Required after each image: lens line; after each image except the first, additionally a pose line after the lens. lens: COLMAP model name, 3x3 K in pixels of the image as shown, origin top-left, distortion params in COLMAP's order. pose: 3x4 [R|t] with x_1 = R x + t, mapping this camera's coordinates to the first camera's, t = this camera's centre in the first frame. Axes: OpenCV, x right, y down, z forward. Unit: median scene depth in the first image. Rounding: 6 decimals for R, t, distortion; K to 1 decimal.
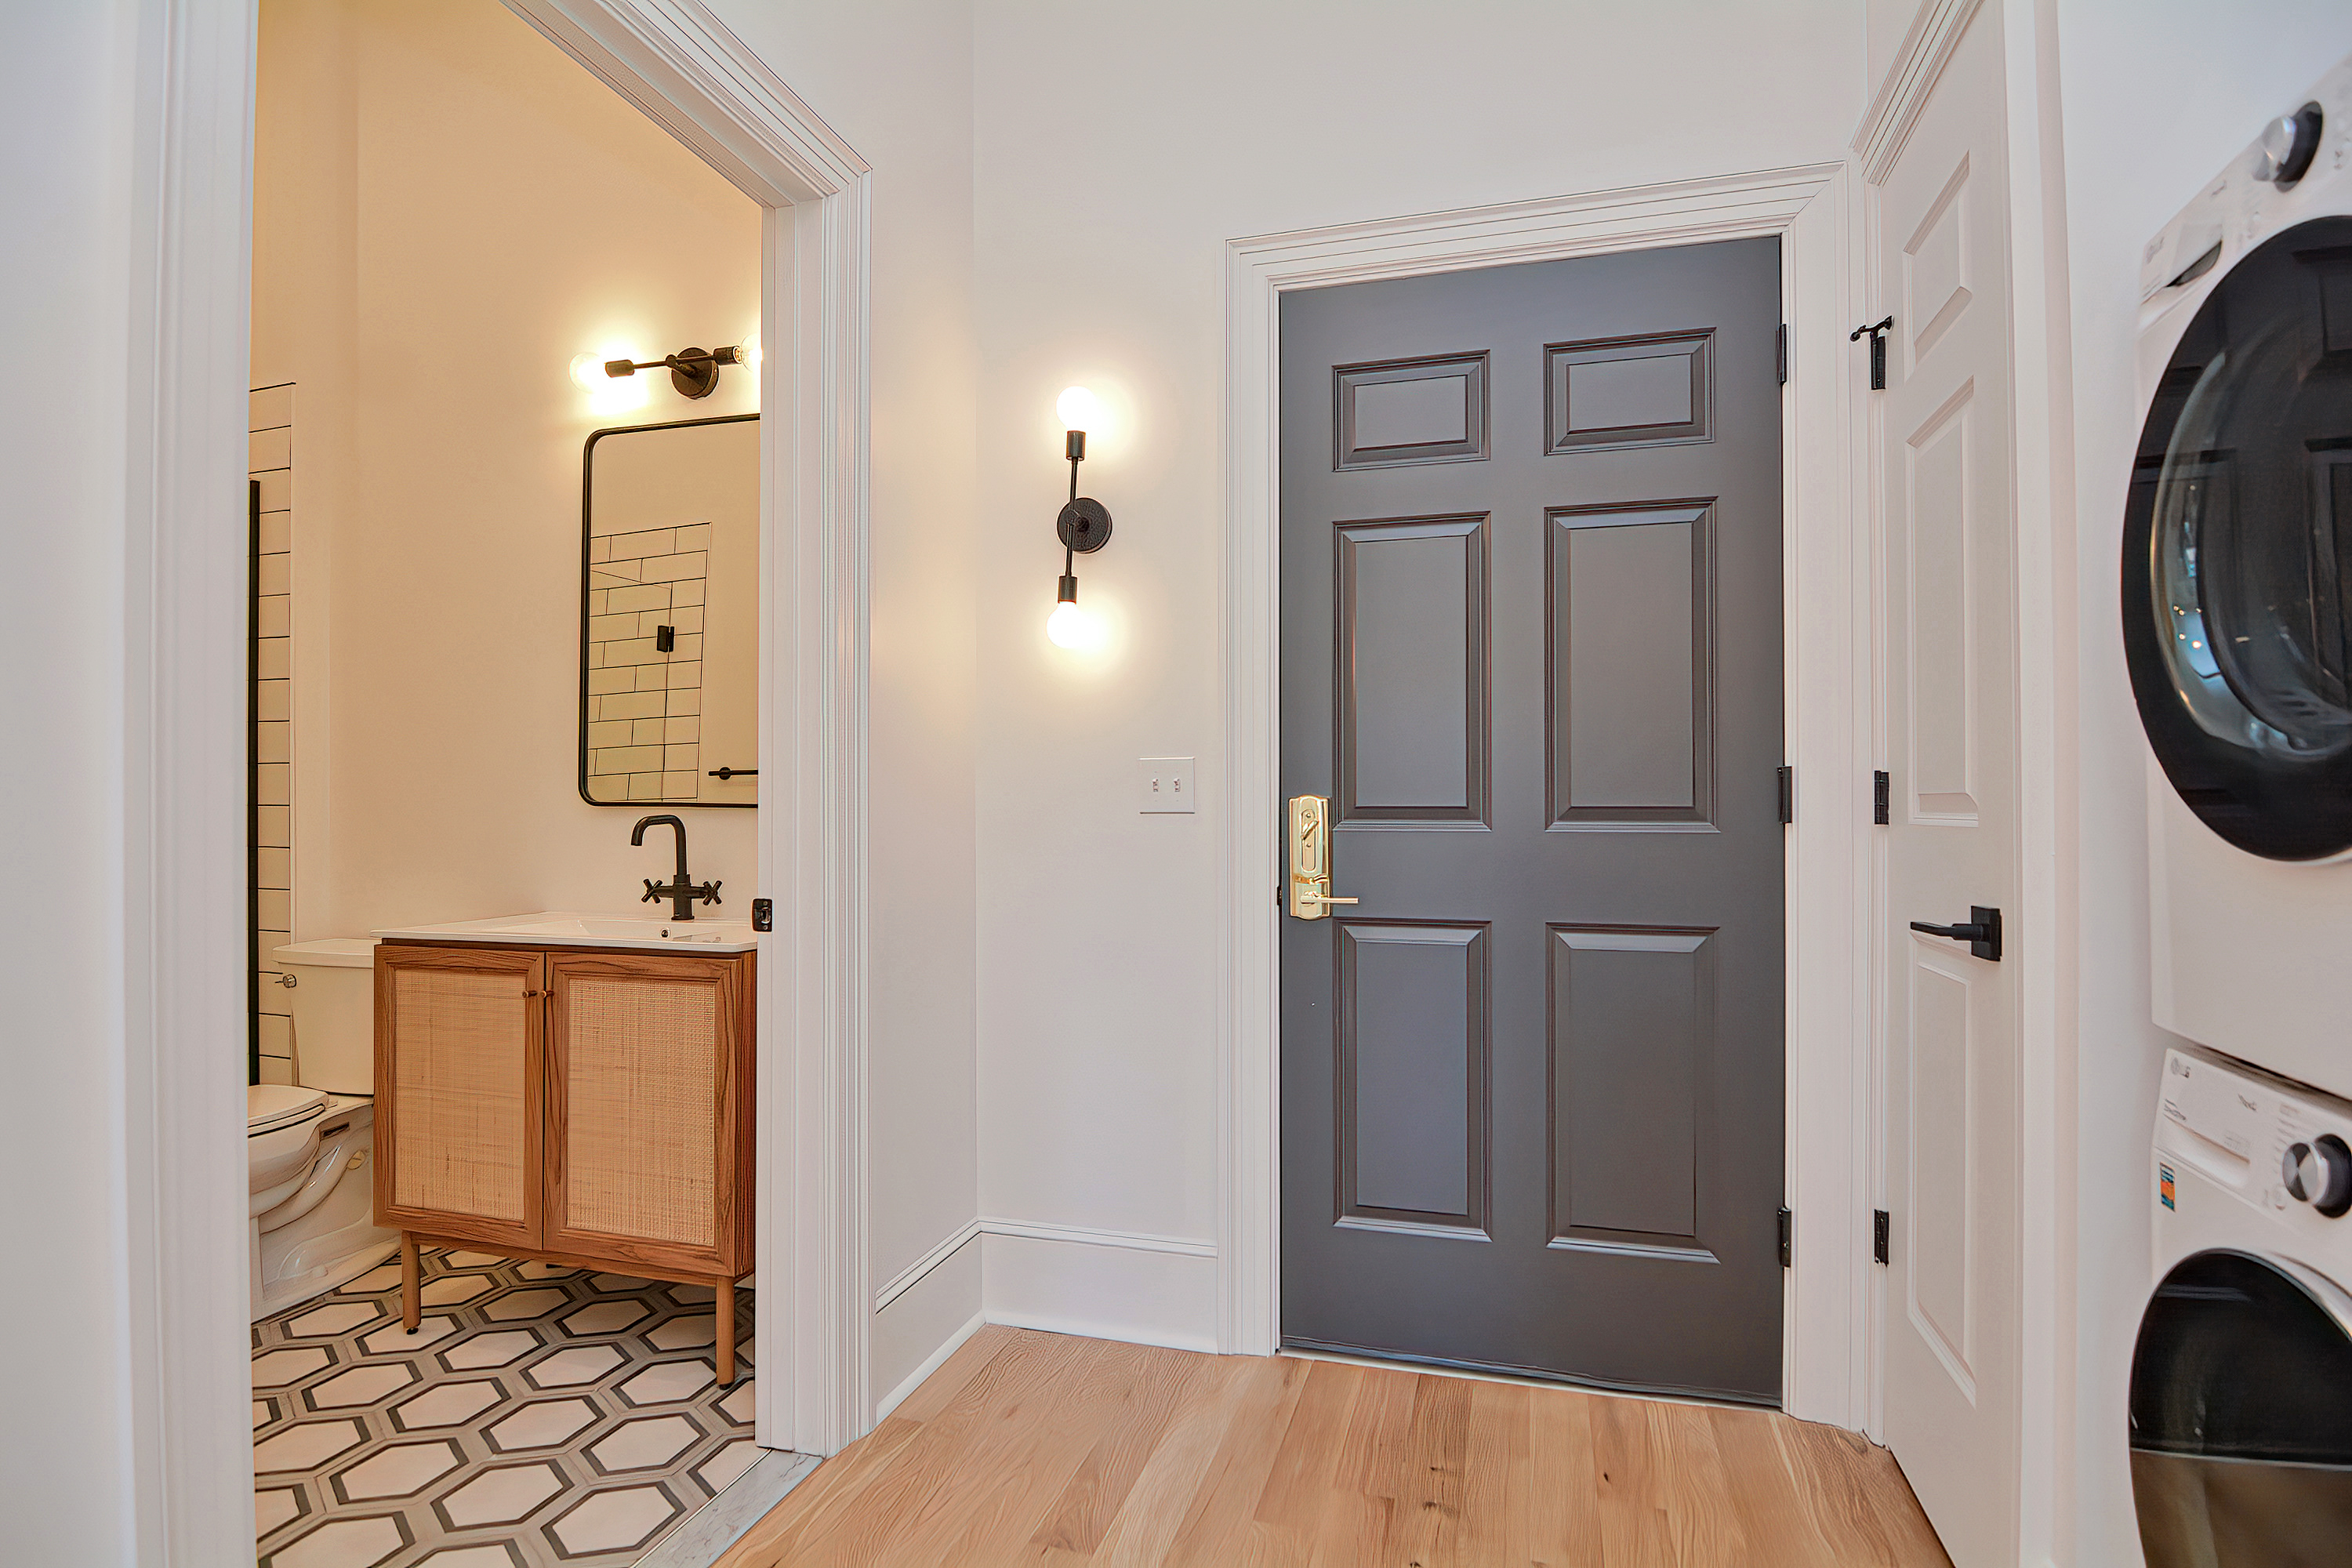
lens RADIAL K [[1138.1, 0, 1174.9], [0, 1138.1, 795.8], [0, 0, 1]] dist [-0.015750, -0.006865]
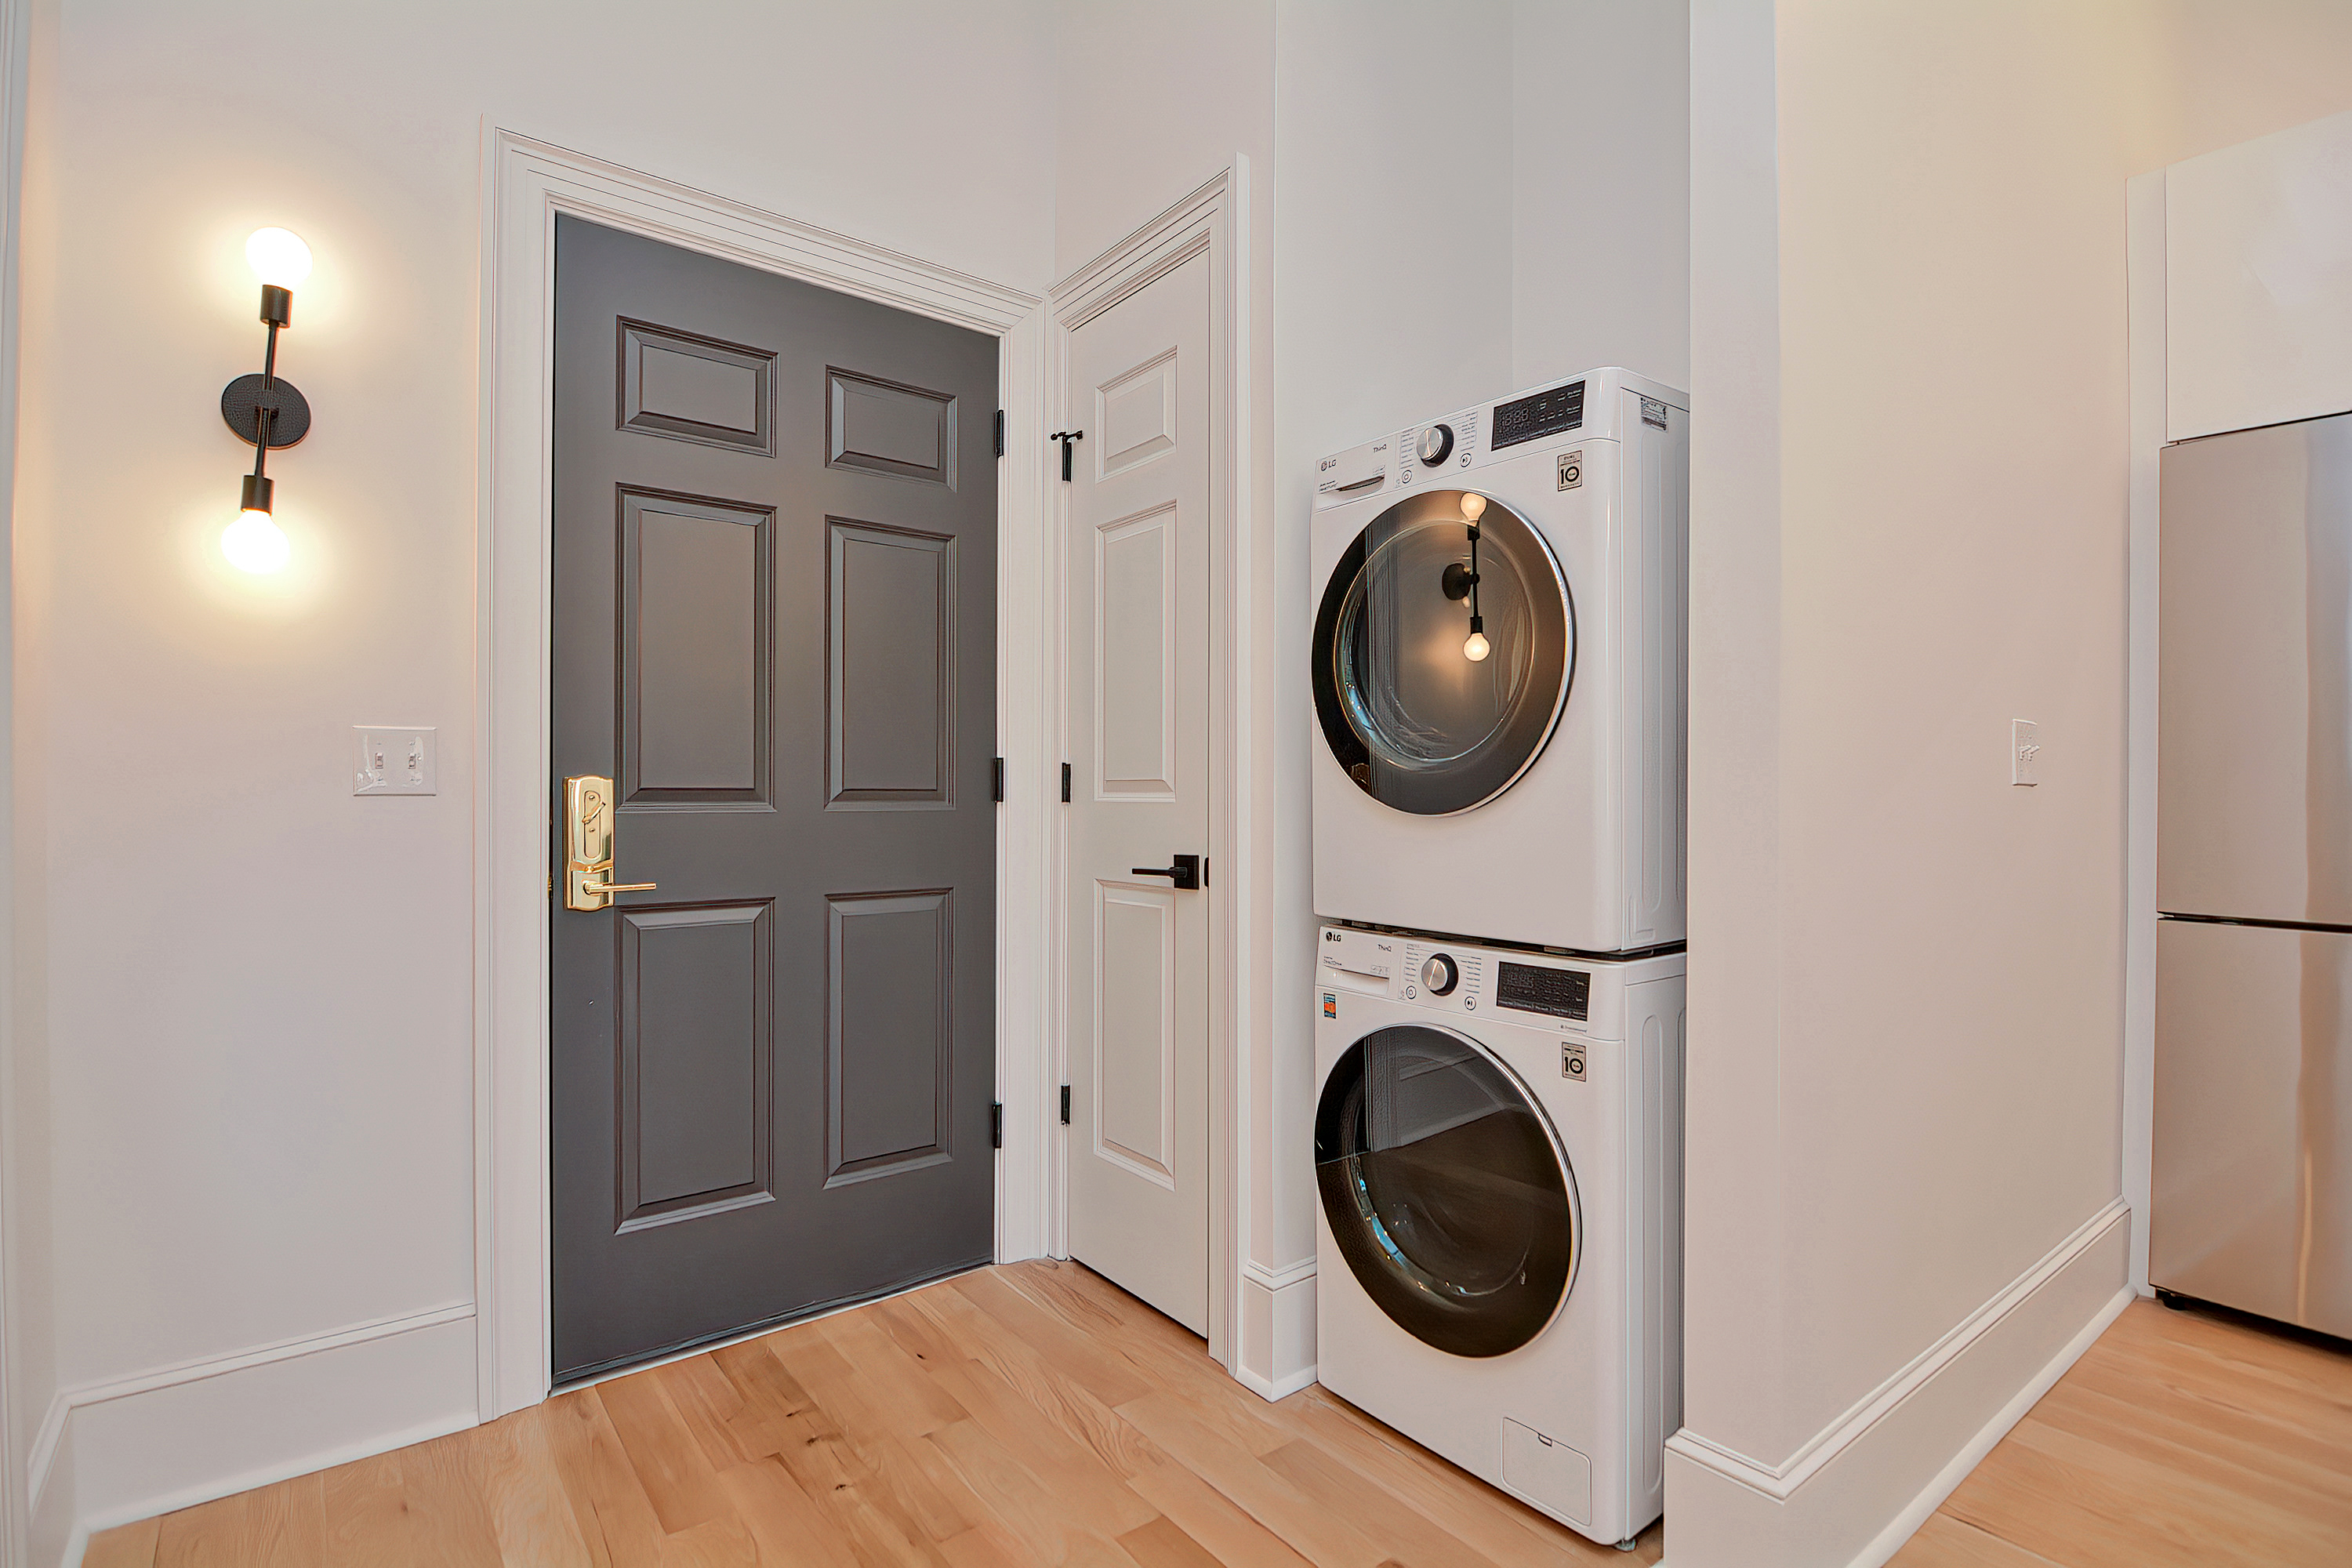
lens RADIAL K [[1138.1, 0, 1174.9], [0, 1138.1, 795.8], [0, 0, 1]] dist [-0.015750, -0.006865]
pose [[0.578875, -0.001221, 0.815415, -0.367527], [-0.007904, 0.999943, 0.007109, 0.006016], [-0.815378, -0.010560, 0.578833, 0.088598]]
